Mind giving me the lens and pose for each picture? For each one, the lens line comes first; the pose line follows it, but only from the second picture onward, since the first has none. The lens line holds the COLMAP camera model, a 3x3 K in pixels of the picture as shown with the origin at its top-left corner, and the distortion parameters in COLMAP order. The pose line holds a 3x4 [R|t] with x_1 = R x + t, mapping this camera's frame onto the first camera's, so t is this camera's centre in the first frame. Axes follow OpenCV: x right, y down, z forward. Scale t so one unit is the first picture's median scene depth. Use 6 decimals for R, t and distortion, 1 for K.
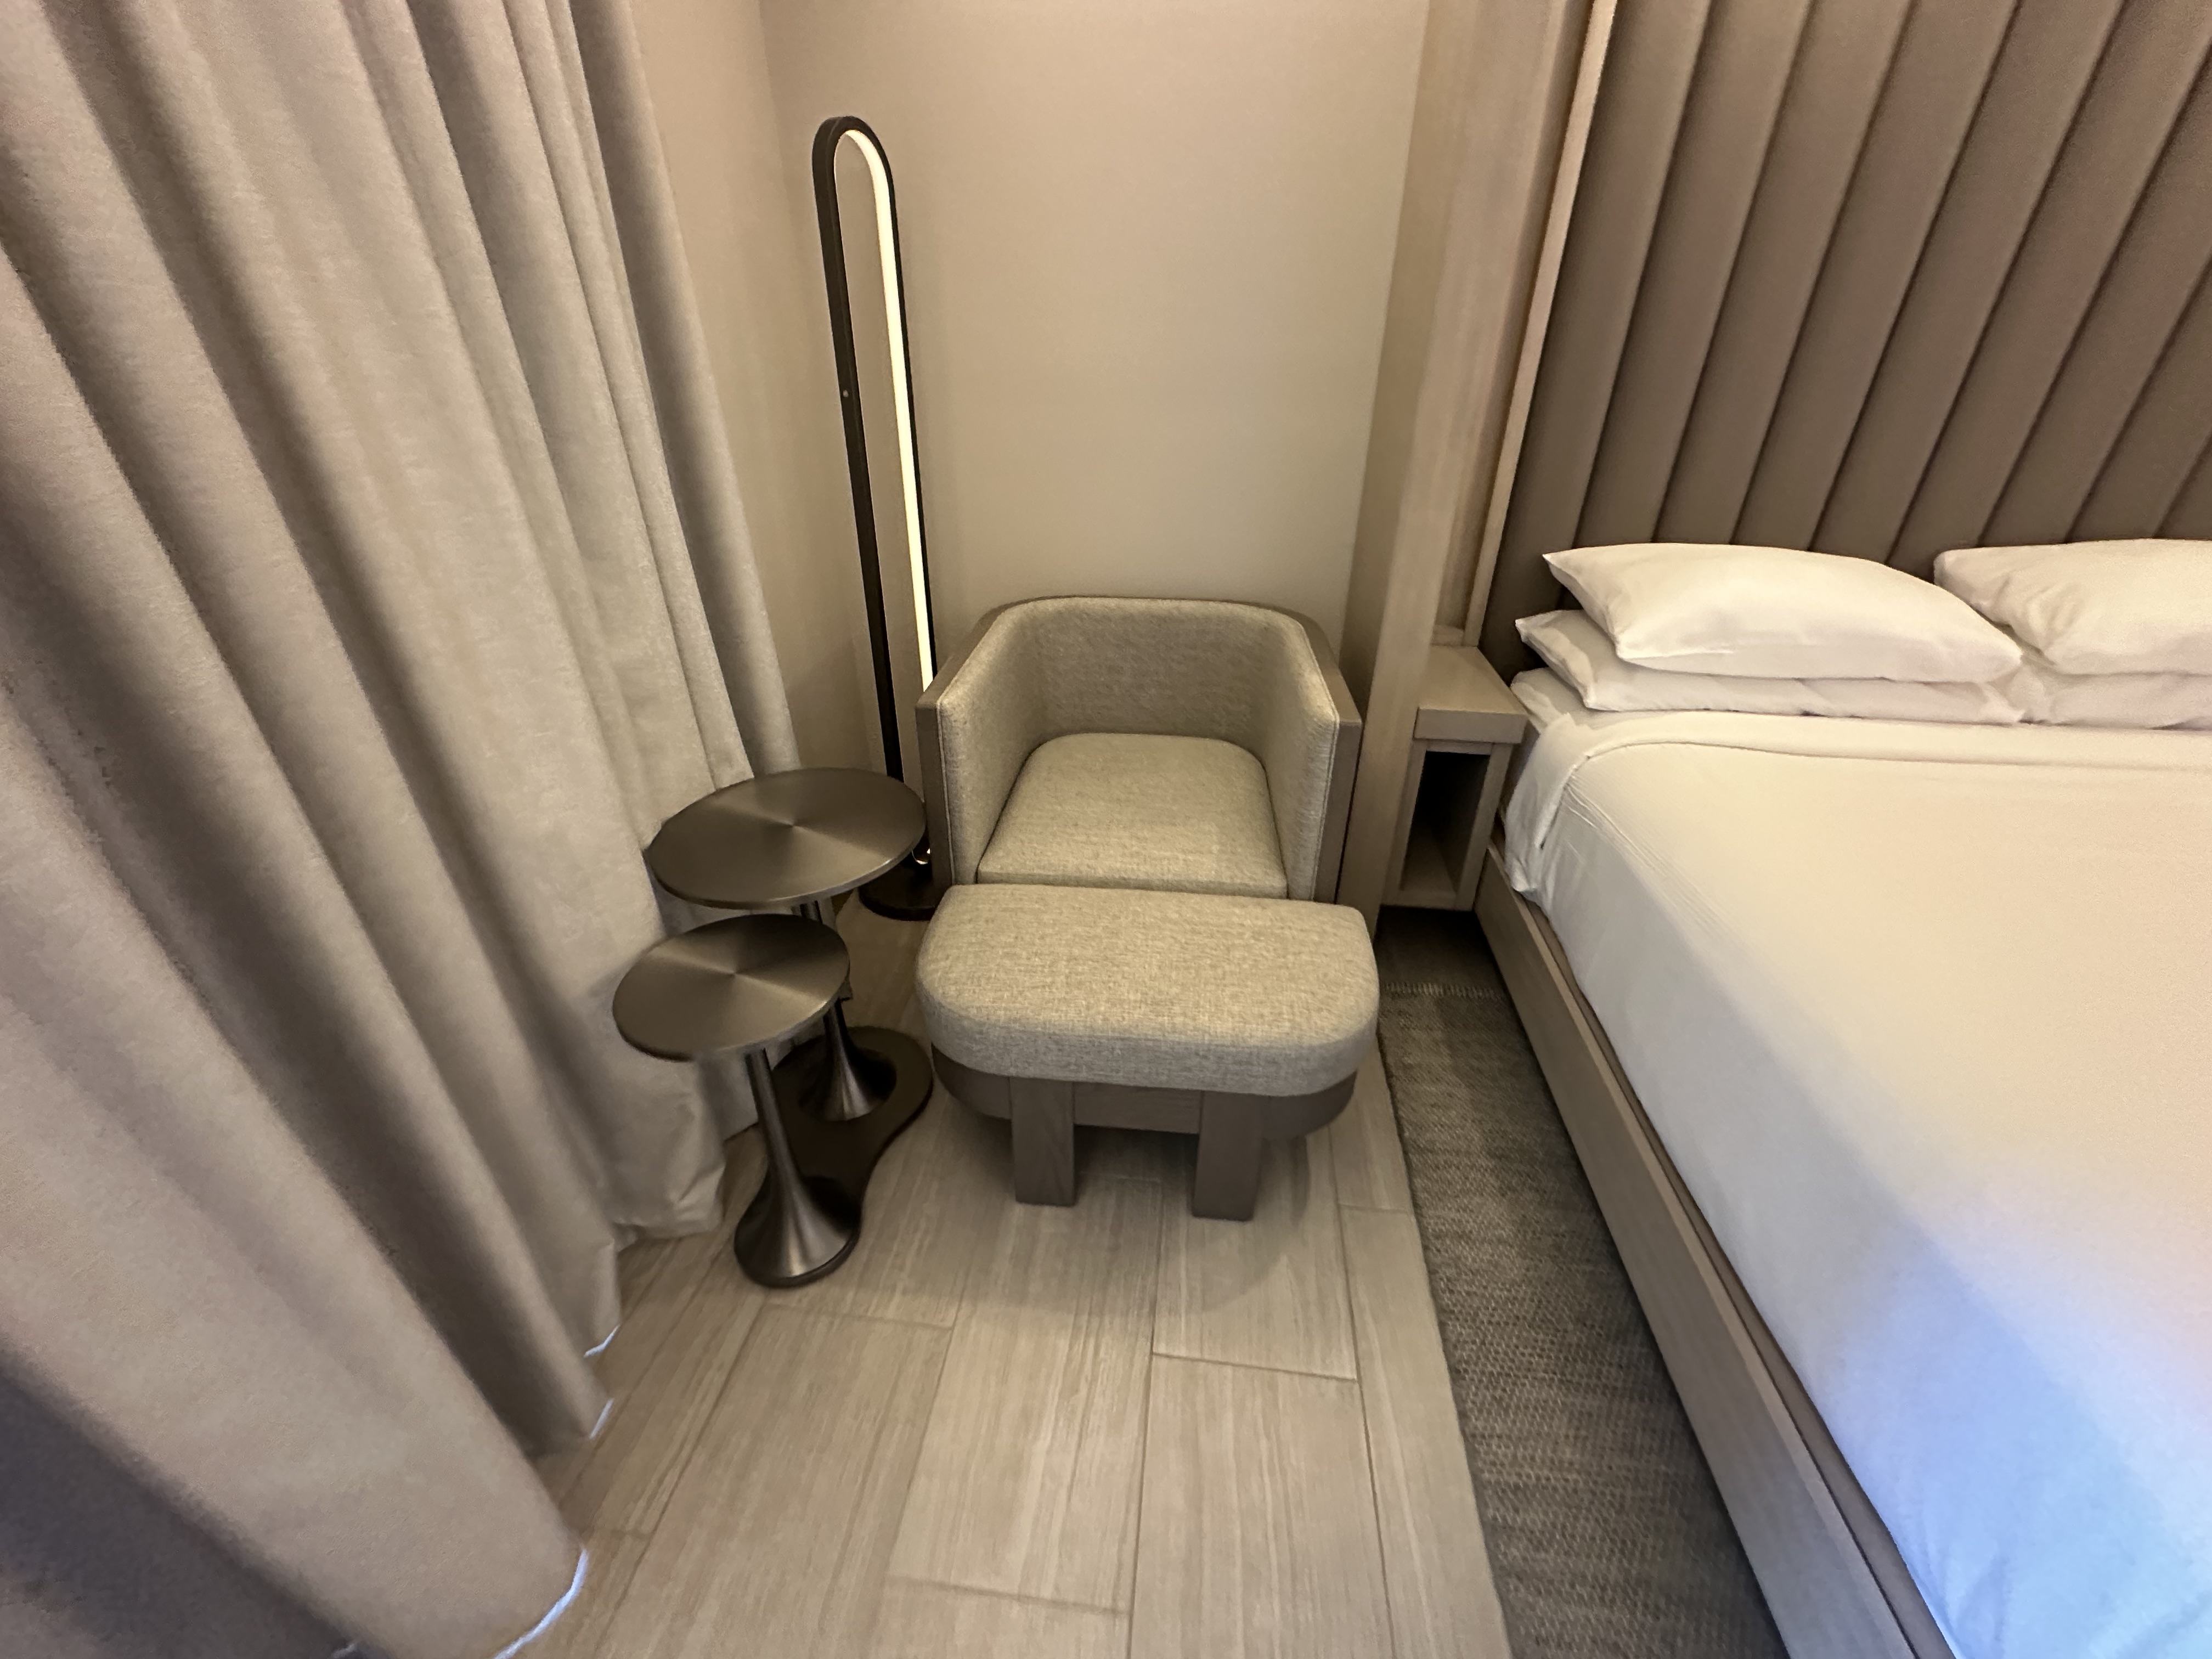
lens RADIAL K [[881.0, 0, 1115.8], [0, 881.0, 843.5], [0, 0, 1]] dist [0.001870, 0.000087]
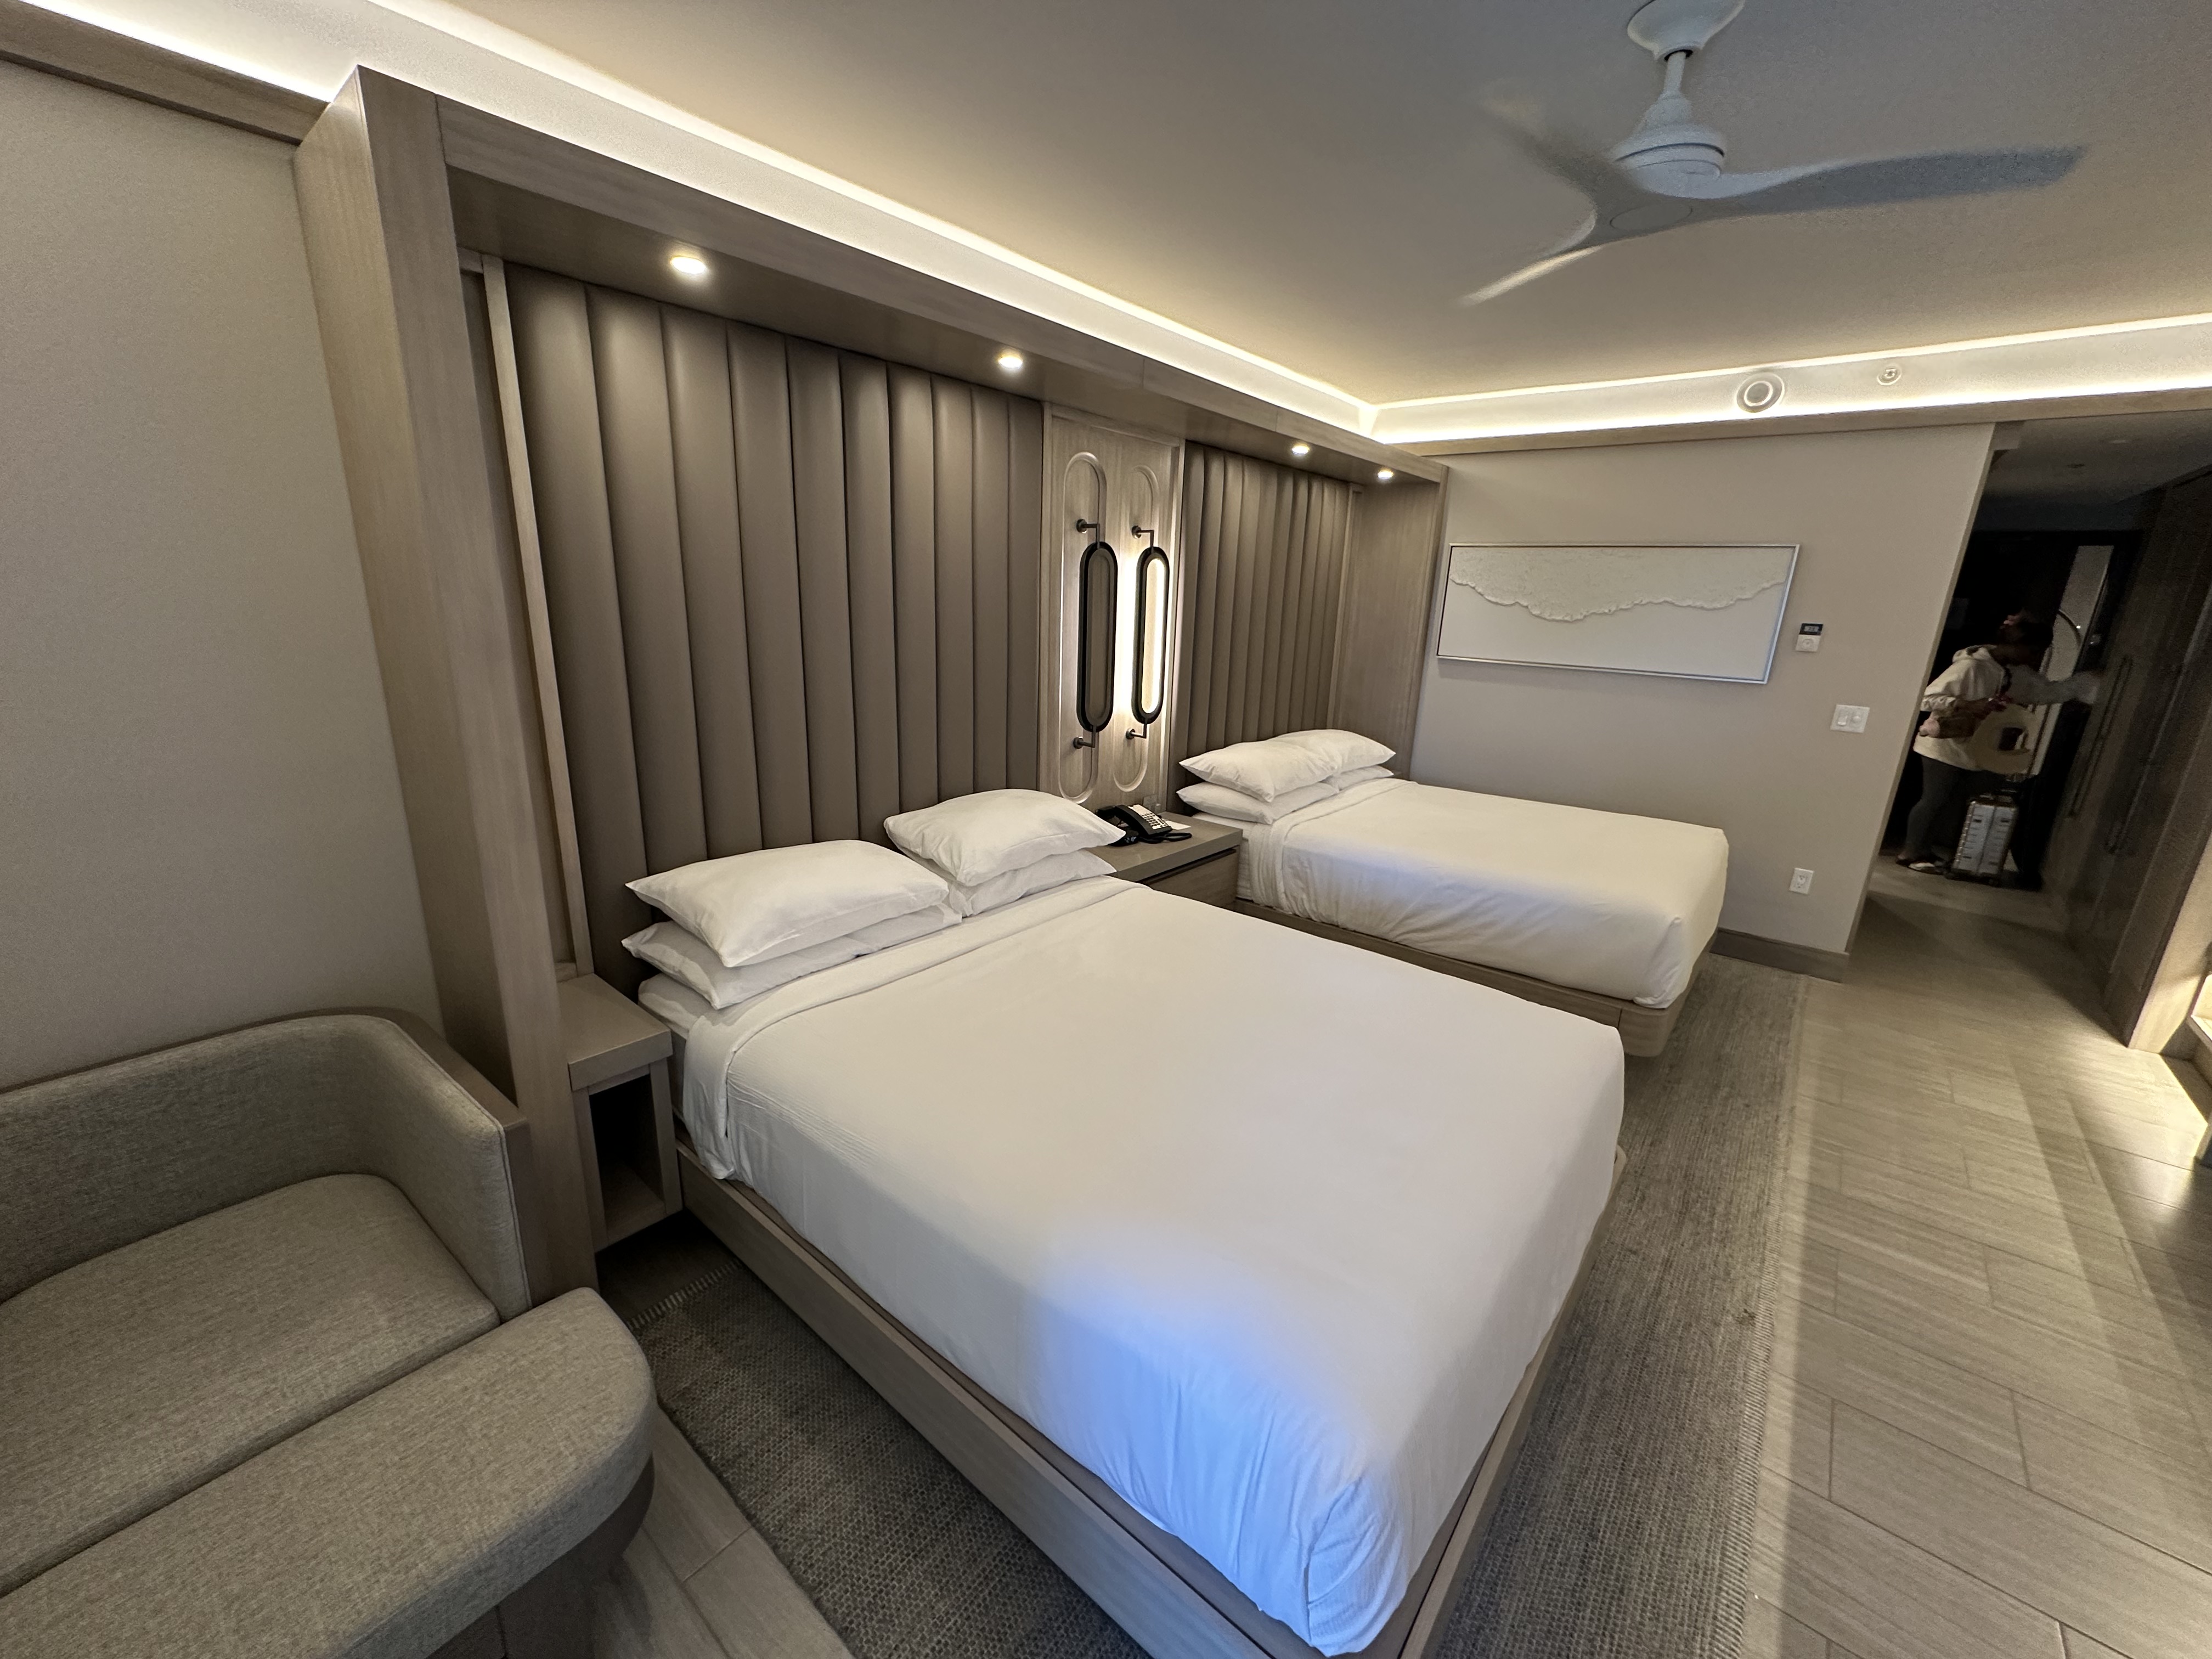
lens RADIAL K [[881.0, 0, 1109.3], [0, 881.0, 817.2], [0, 0, 1]] dist [0.001870, 0.000087]
pose [[0.543502, -0.206307, 0.813660, -0.106618], [0.385729, 0.922305, -0.023802, -0.161882], [-0.745532, 0.326788, 0.580853, -0.199331]]
